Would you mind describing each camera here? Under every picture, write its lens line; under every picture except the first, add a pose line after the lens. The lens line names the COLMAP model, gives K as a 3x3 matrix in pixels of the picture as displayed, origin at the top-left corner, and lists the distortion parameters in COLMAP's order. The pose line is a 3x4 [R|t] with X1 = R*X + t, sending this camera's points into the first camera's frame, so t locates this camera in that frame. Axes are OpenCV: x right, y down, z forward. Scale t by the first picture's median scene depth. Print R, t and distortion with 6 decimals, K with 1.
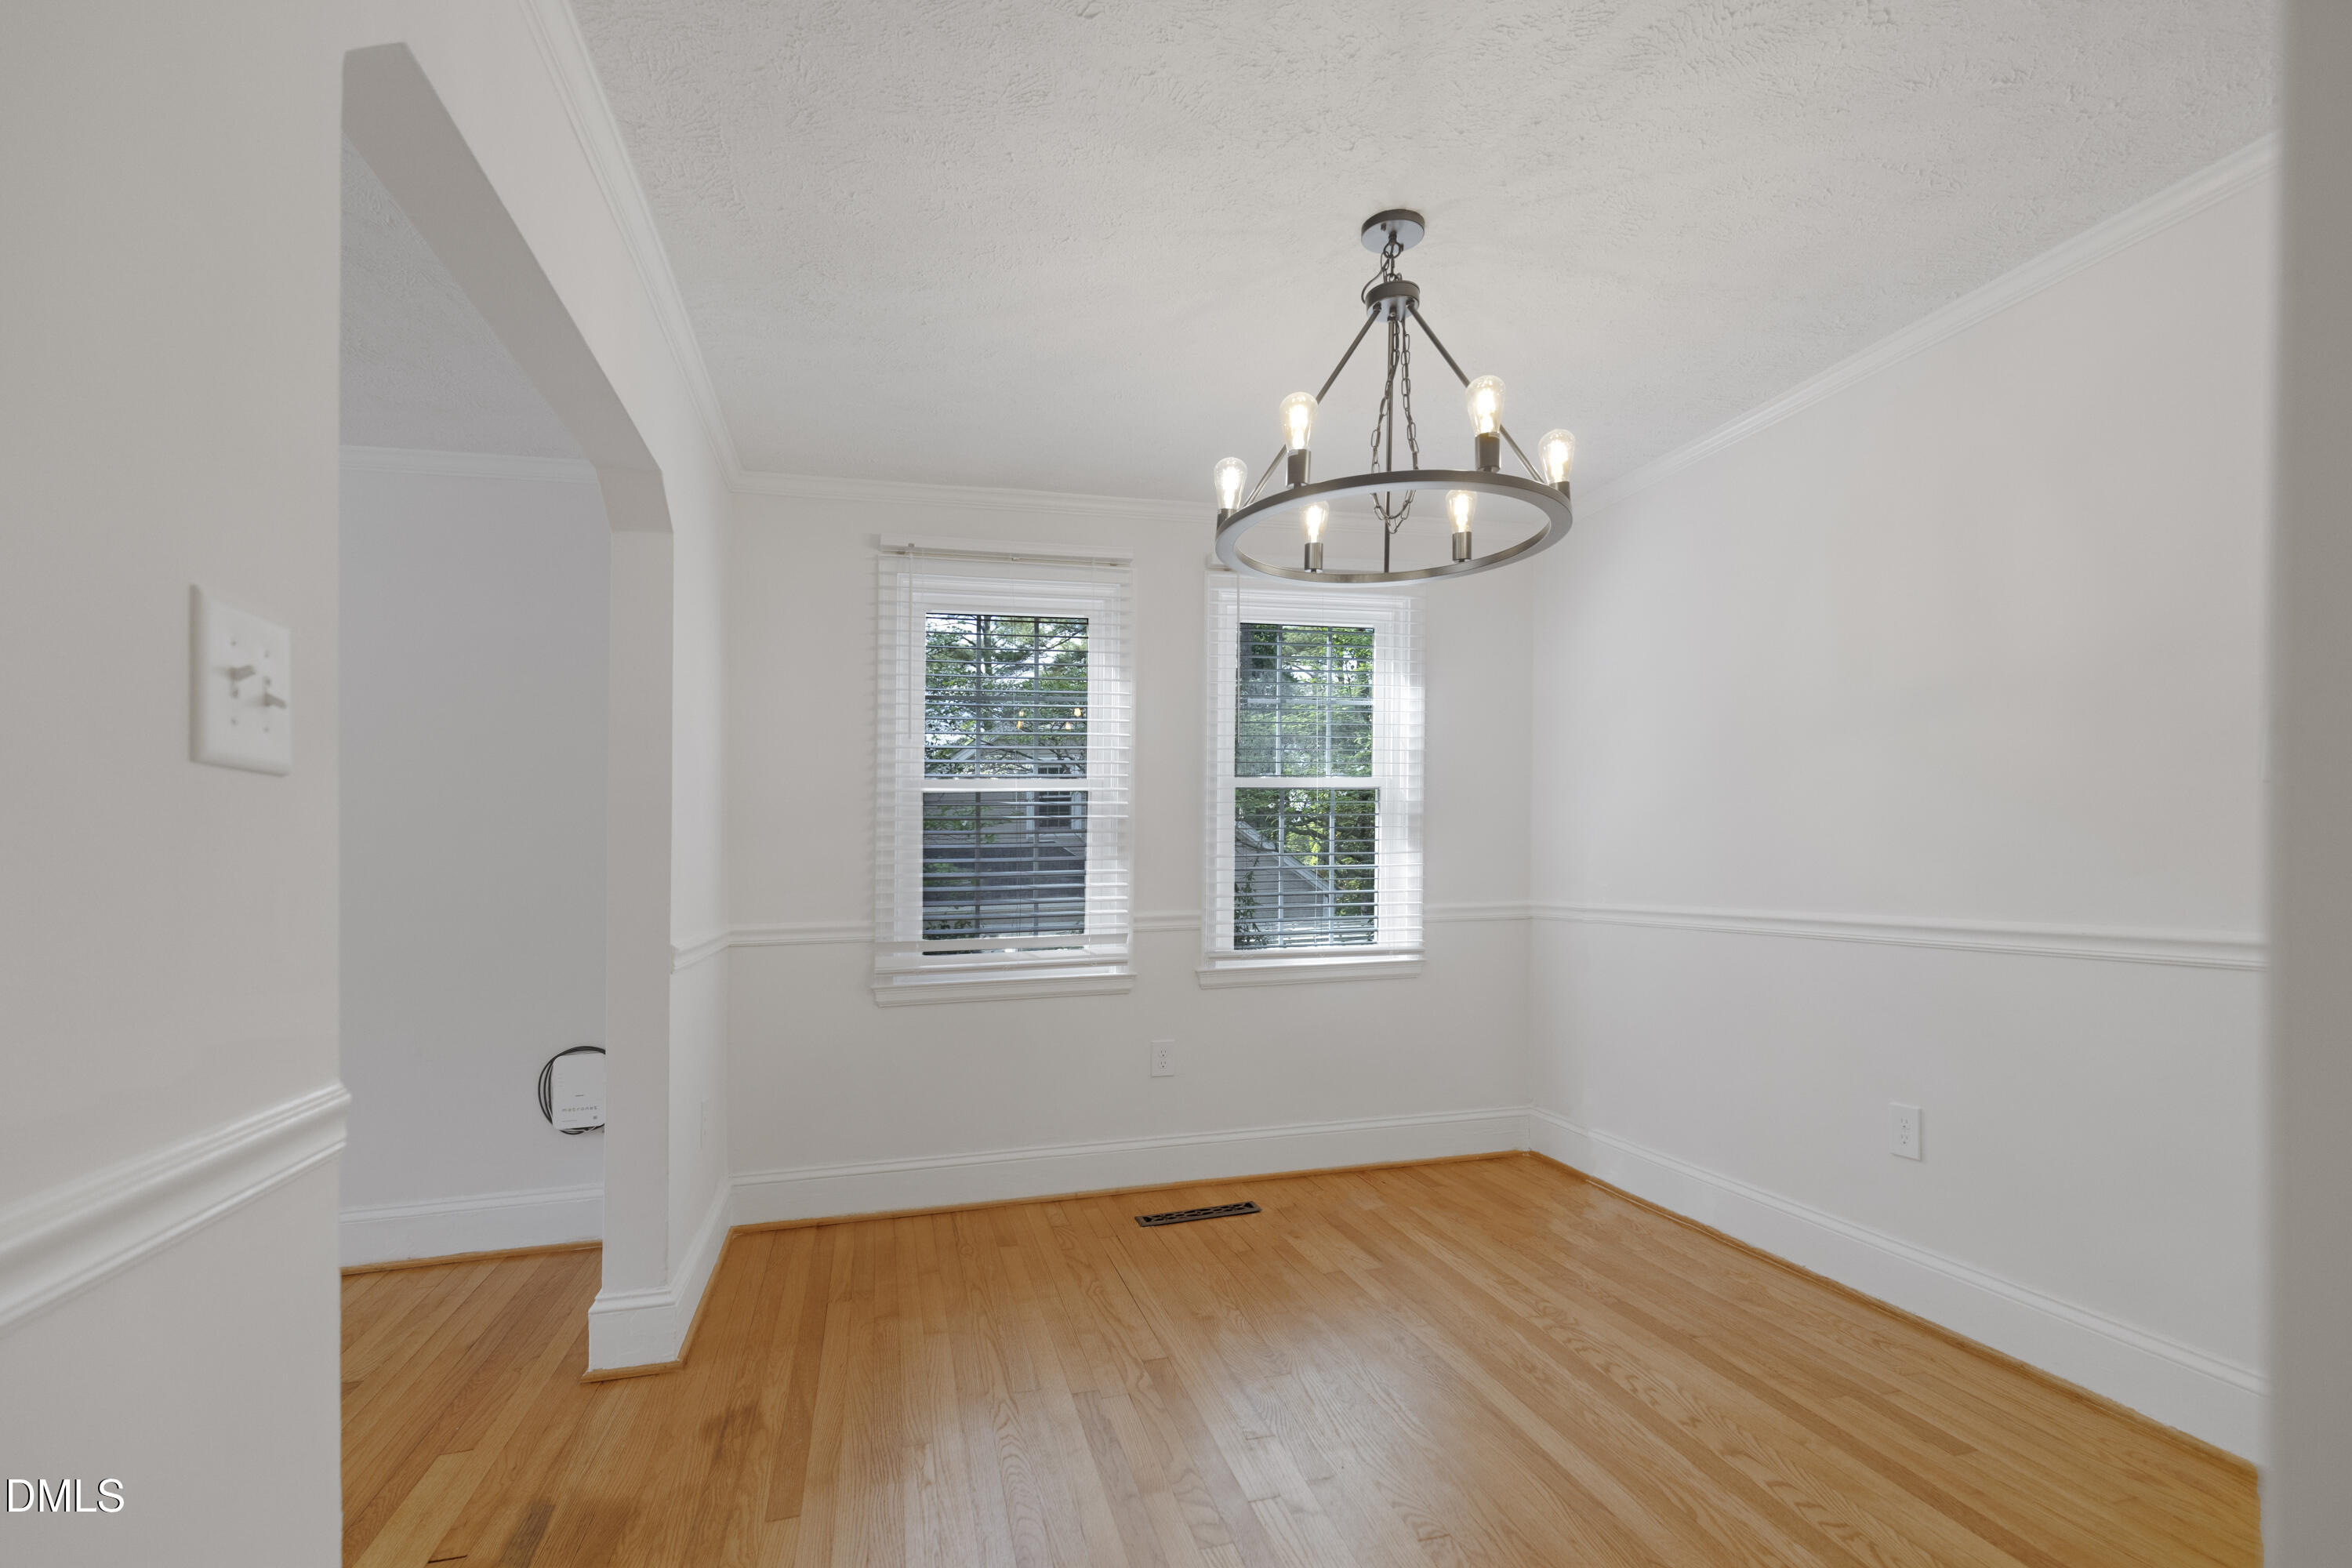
lens RADIAL K [[1081.8, 0, 1206.3], [0, 1081.8, 849.3], [0, 0, 1]] dist [0.003525, 0.000615]
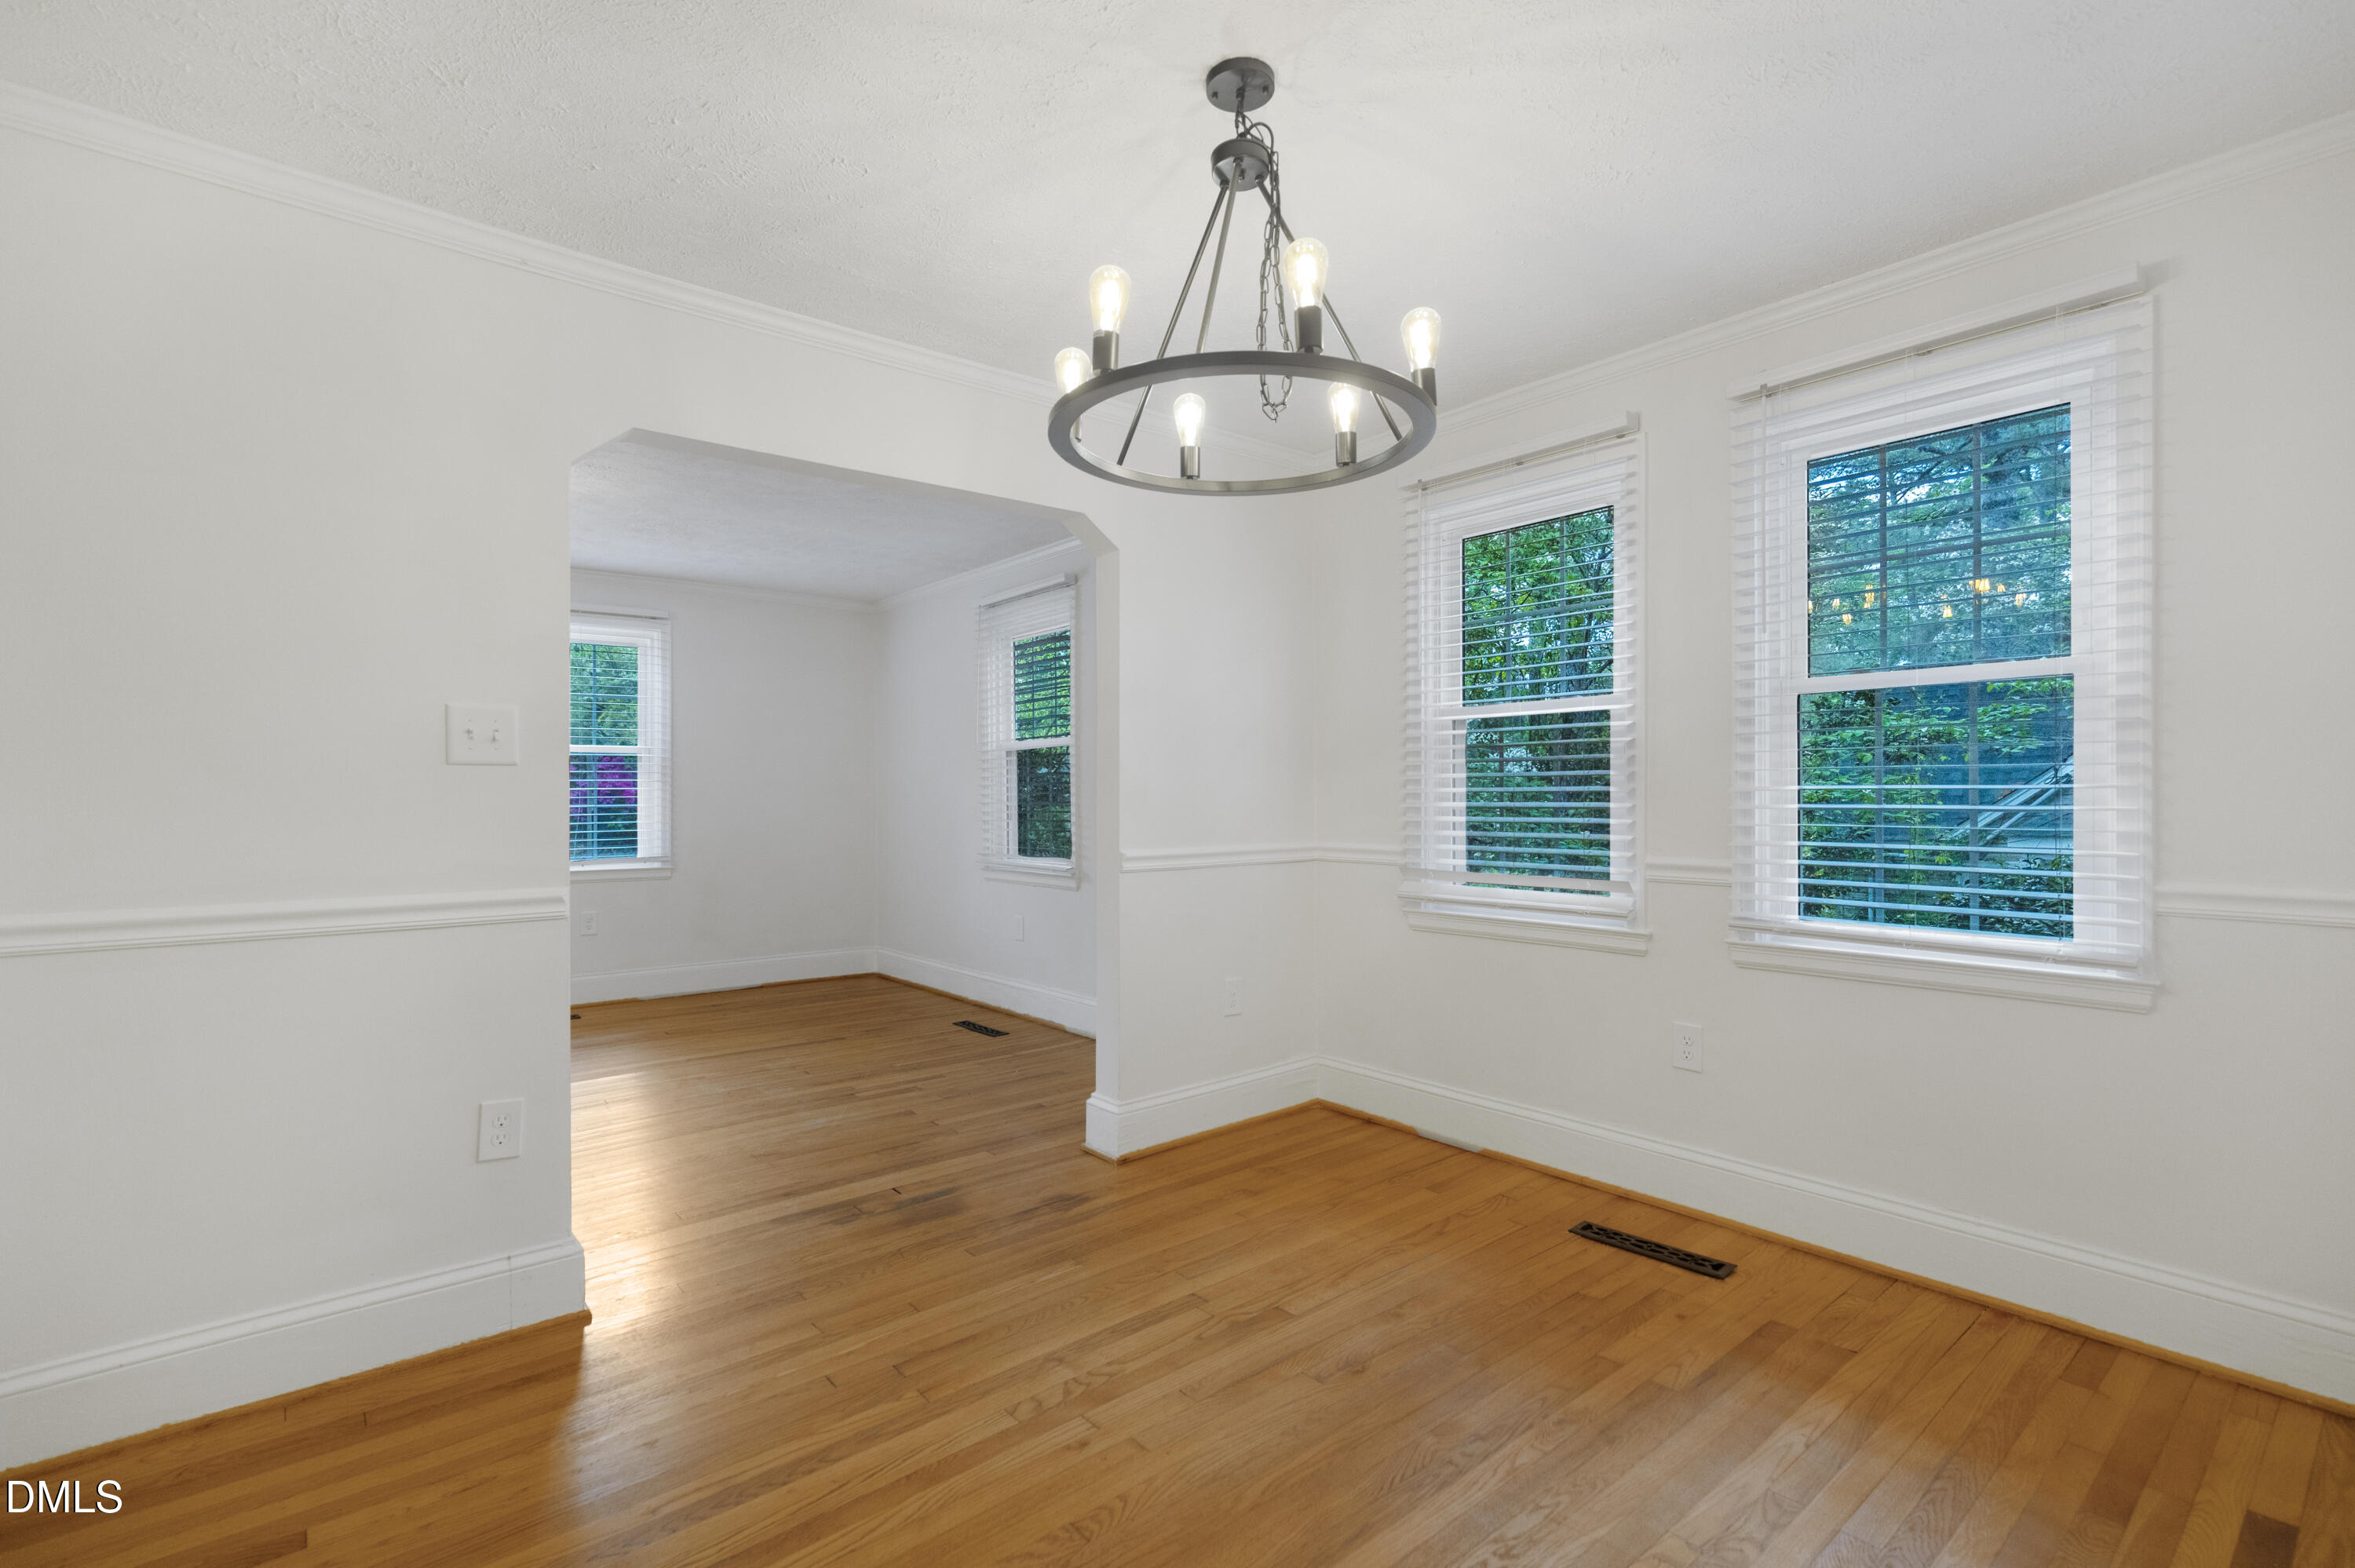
lens RADIAL K [[1083.0, 0, 1165.2], [0, 1083.0, 788.6], [0, 0, 1]] dist [0.003525, 0.000615]
pose [[0.415883, 0.011823, -0.909341, 0.564175], [0.003017, 0.999892, 0.014380, -0.006772], [0.909413, -0.008724, 0.415803, 0.364477]]
